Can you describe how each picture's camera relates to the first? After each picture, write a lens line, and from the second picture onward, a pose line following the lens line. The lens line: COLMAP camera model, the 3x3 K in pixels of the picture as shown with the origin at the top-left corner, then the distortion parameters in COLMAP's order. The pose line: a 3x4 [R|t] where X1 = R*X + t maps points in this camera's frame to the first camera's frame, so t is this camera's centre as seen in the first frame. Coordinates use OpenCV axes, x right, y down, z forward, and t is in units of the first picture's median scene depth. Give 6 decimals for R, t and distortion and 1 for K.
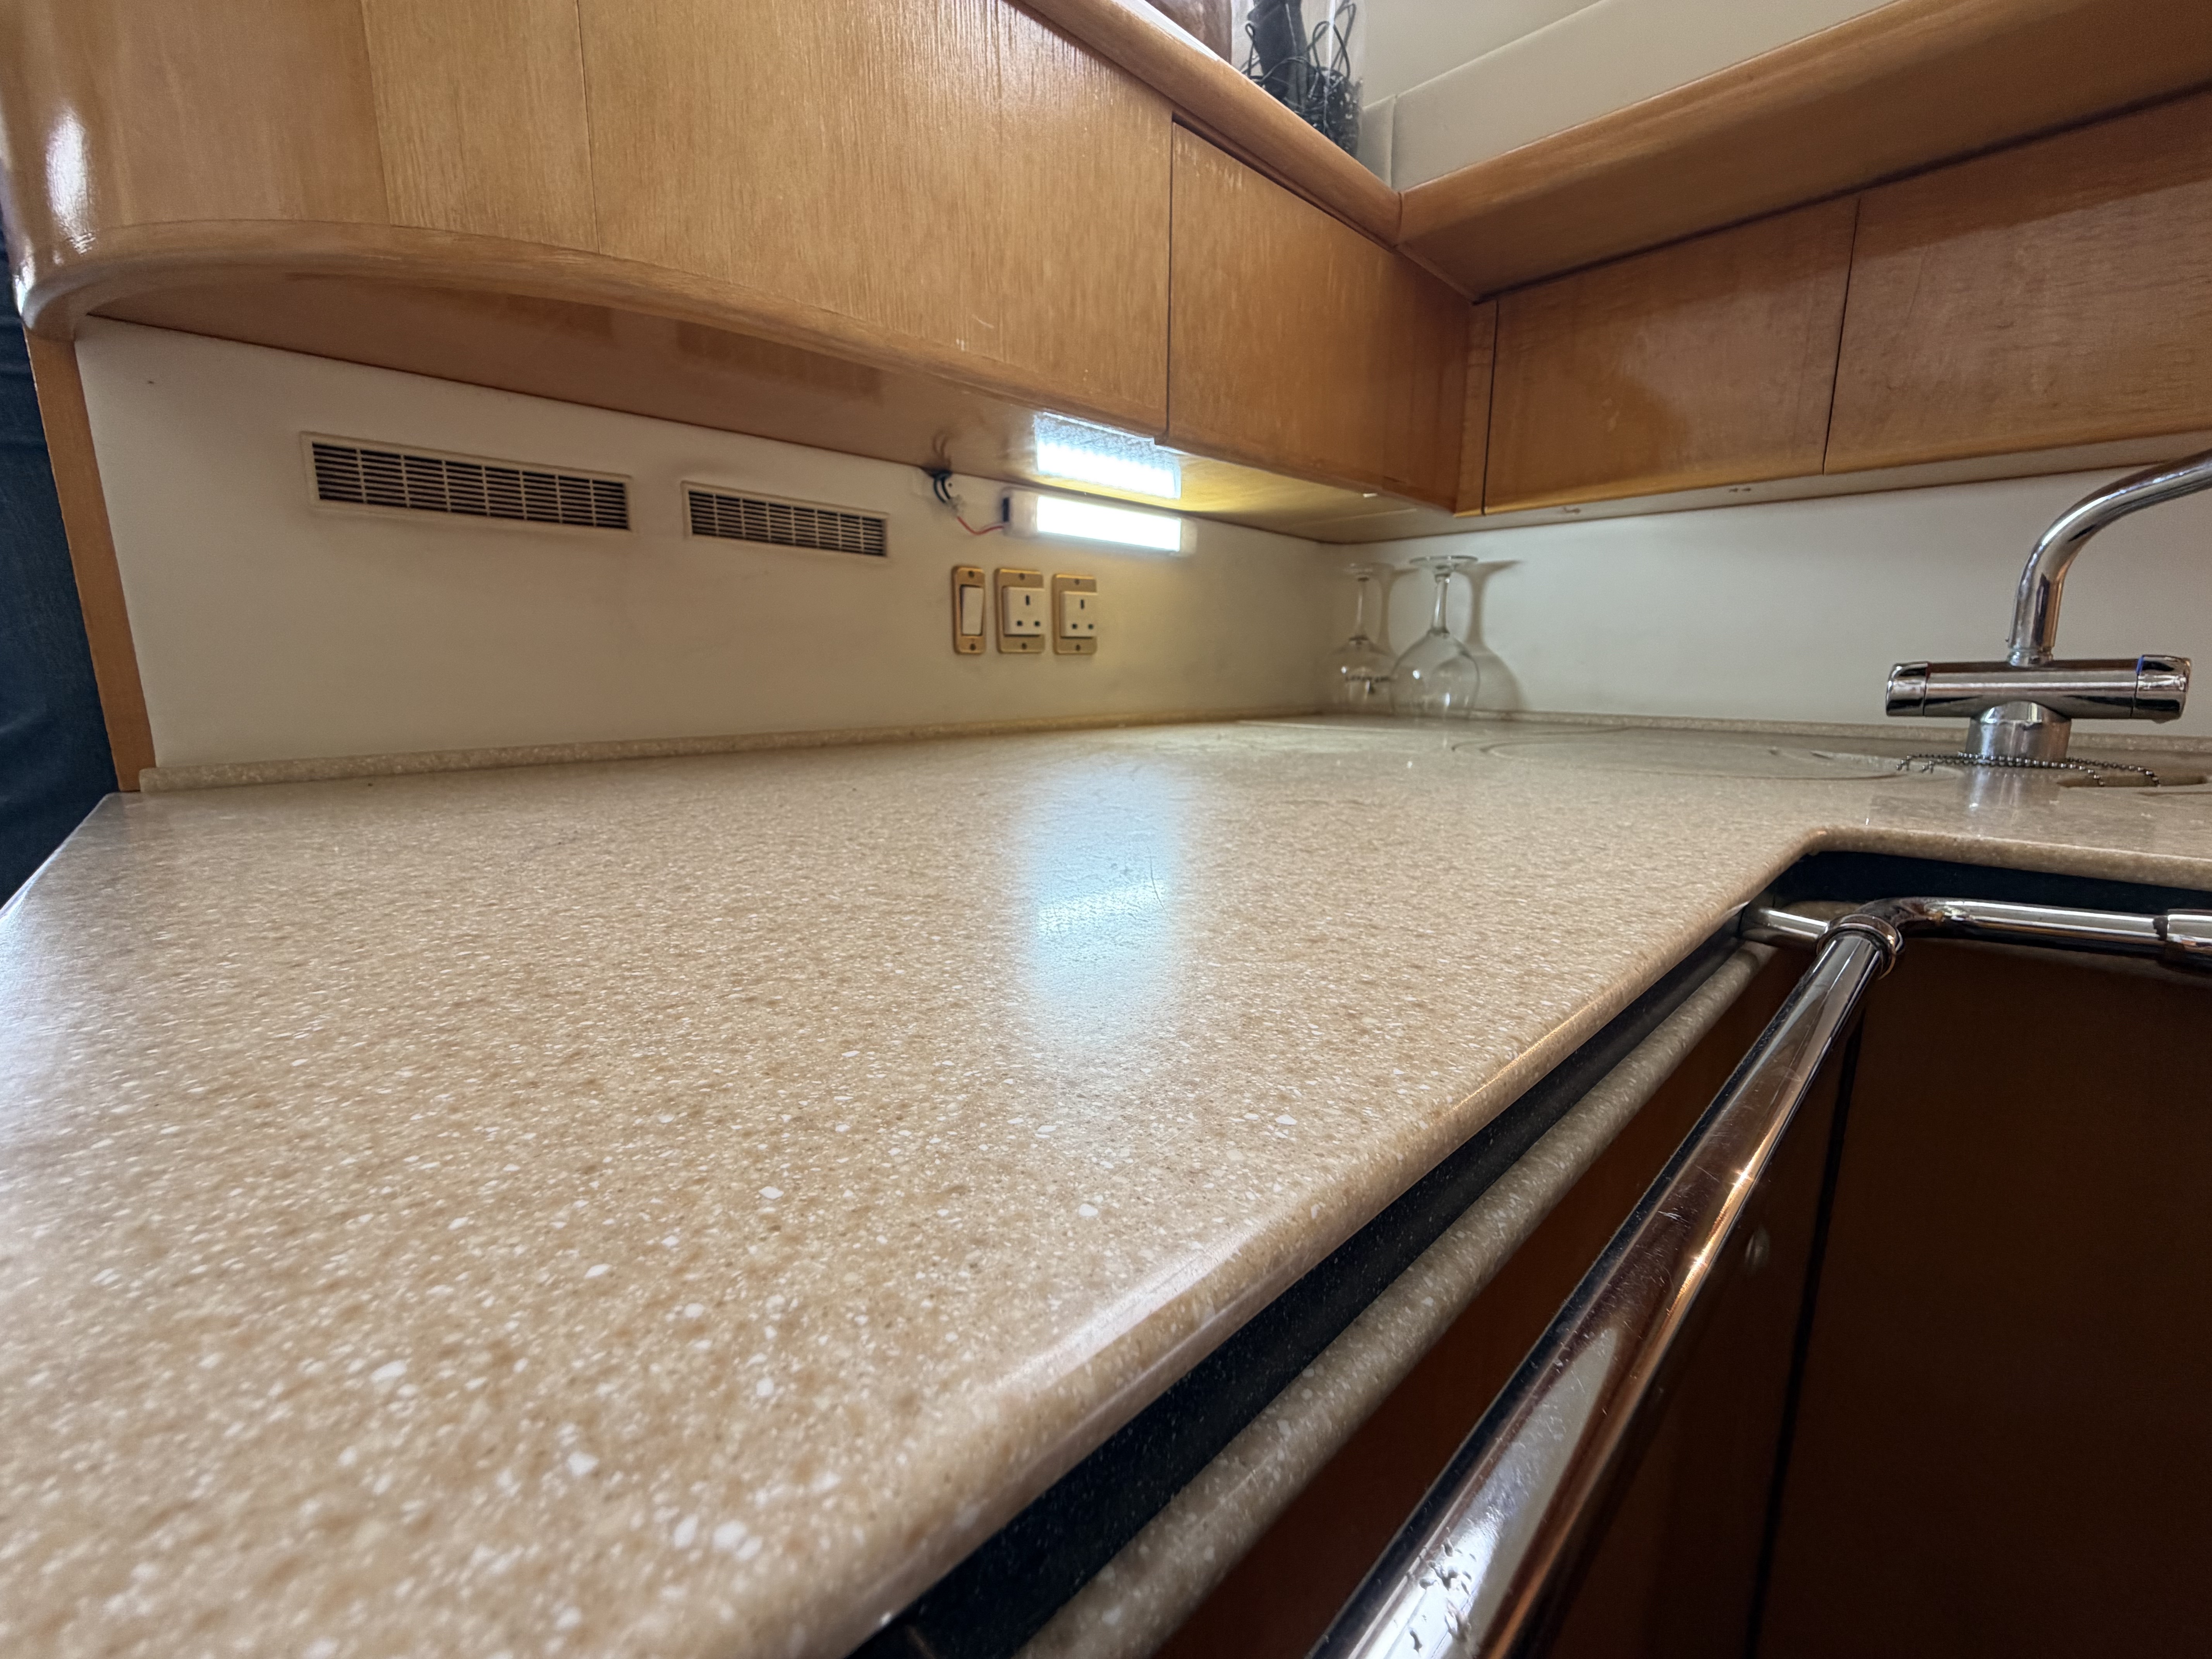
lens RADIAL K [[880.6, 0, 1102.6], [0, 880.6, 816.2], [0, 0, 1]] dist [-0.000482, 0.000082]
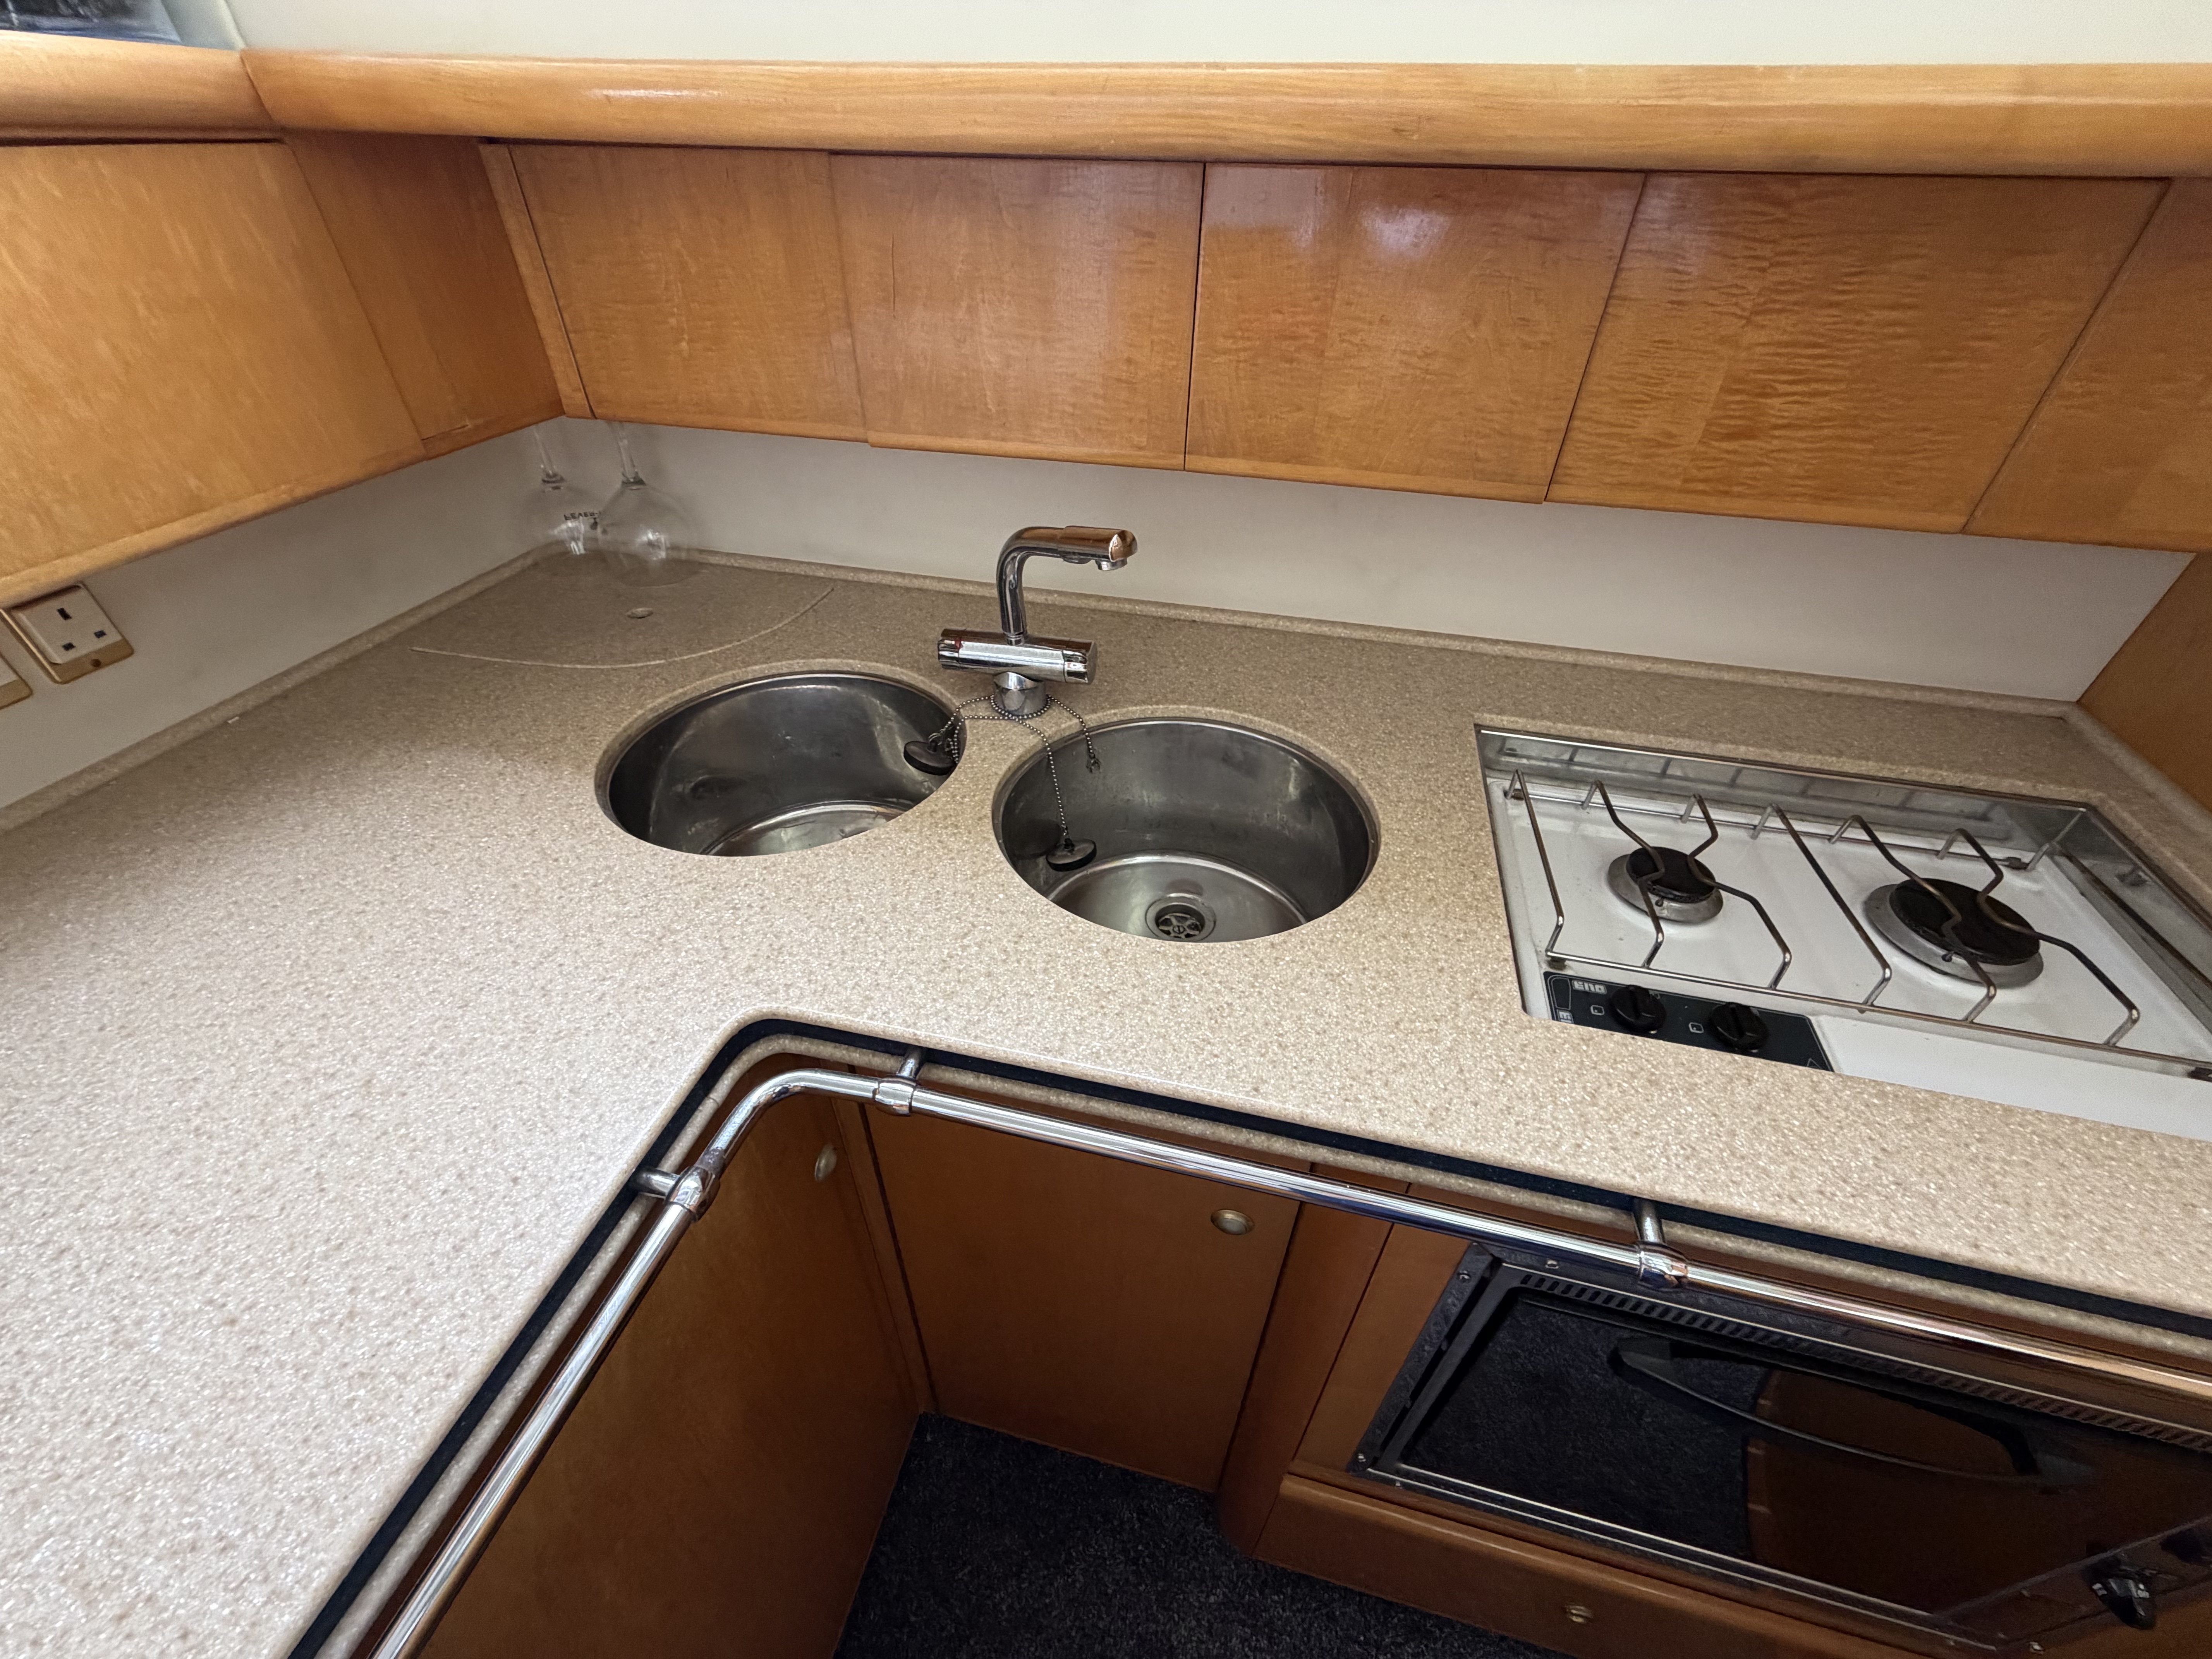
lens RADIAL K [[880.6, 0, 1108.0], [0, 880.6, 821.0], [0, 0, 1]] dist [-0.000482, 0.000082]
pose [[0.838215, -0.328043, 0.435641, 1.276577], [0.082205, 0.865722, 0.493728, -1.447133], [-0.539108, -0.378039, 0.752628, -0.440934]]
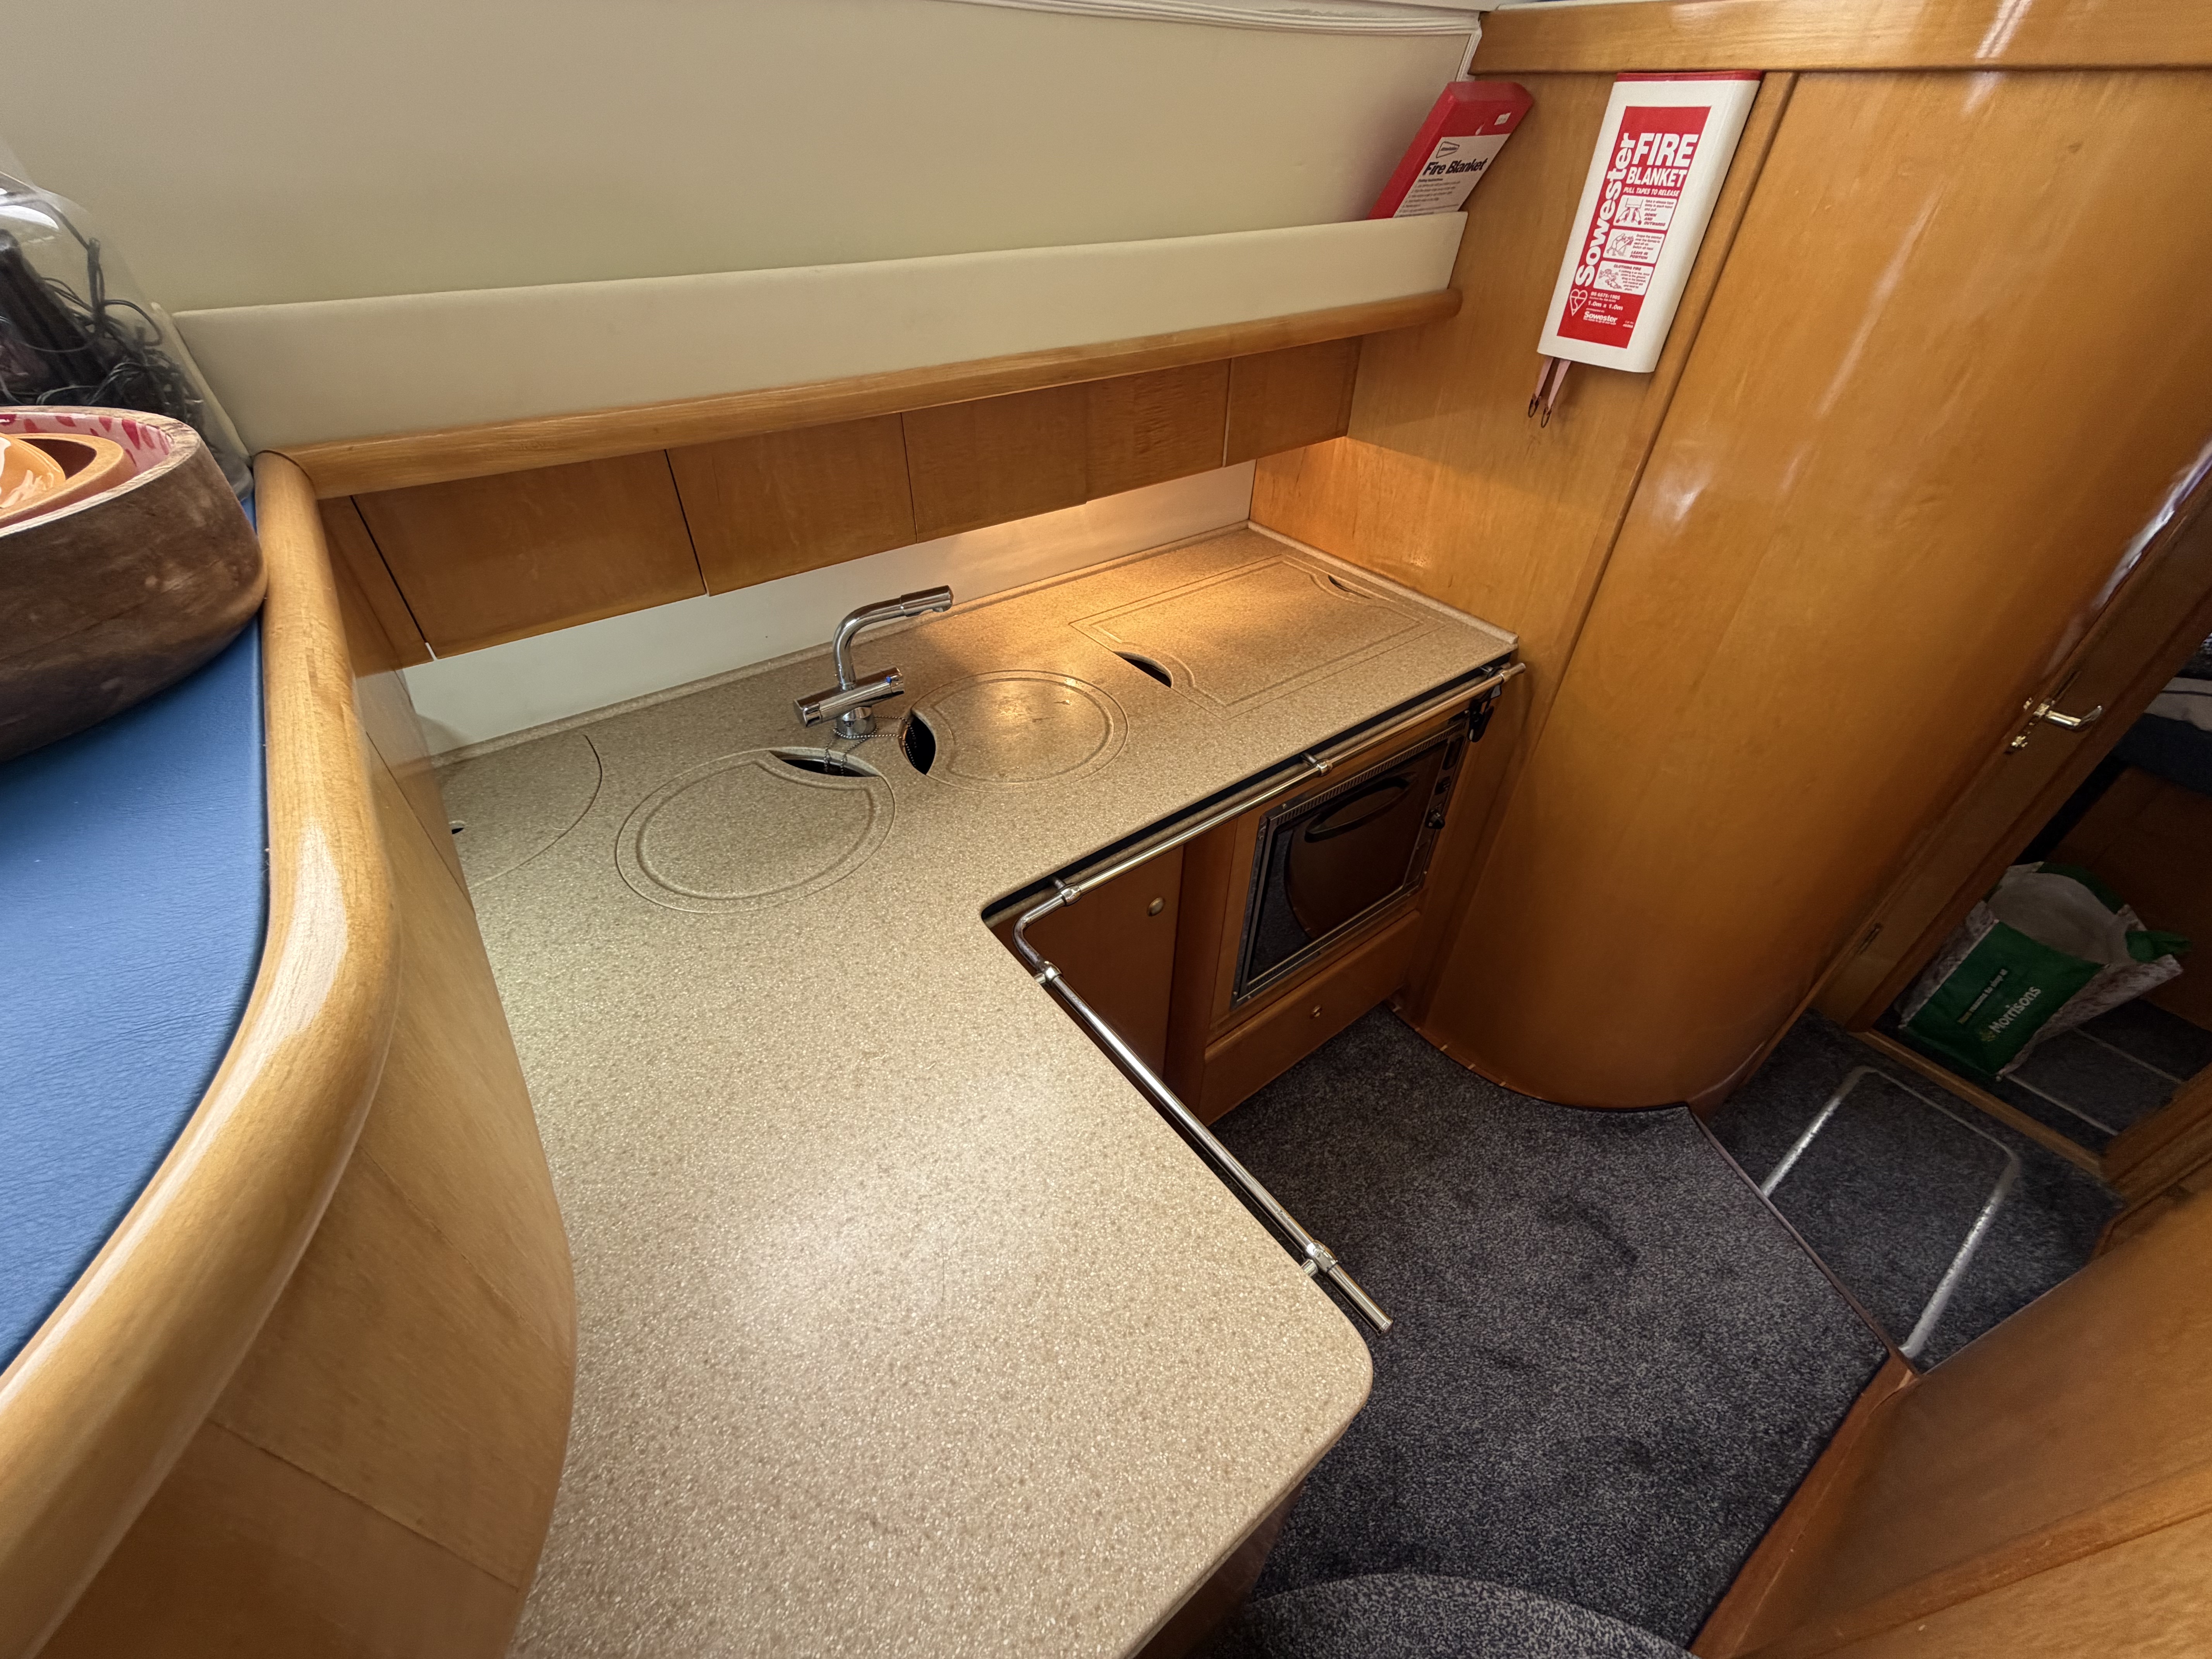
lens RADIAL K [[880.6, 0, 1102.6], [0, 880.6, 820.7], [0, 0, 1]] dist [-0.000482, 0.000082]
pose [[0.106408, -0.621360, 0.776266, -1.380859], [0.158172, 0.781335, 0.603736, -2.536546], [-0.981661, 0.058541, 0.181422, 0.313486]]
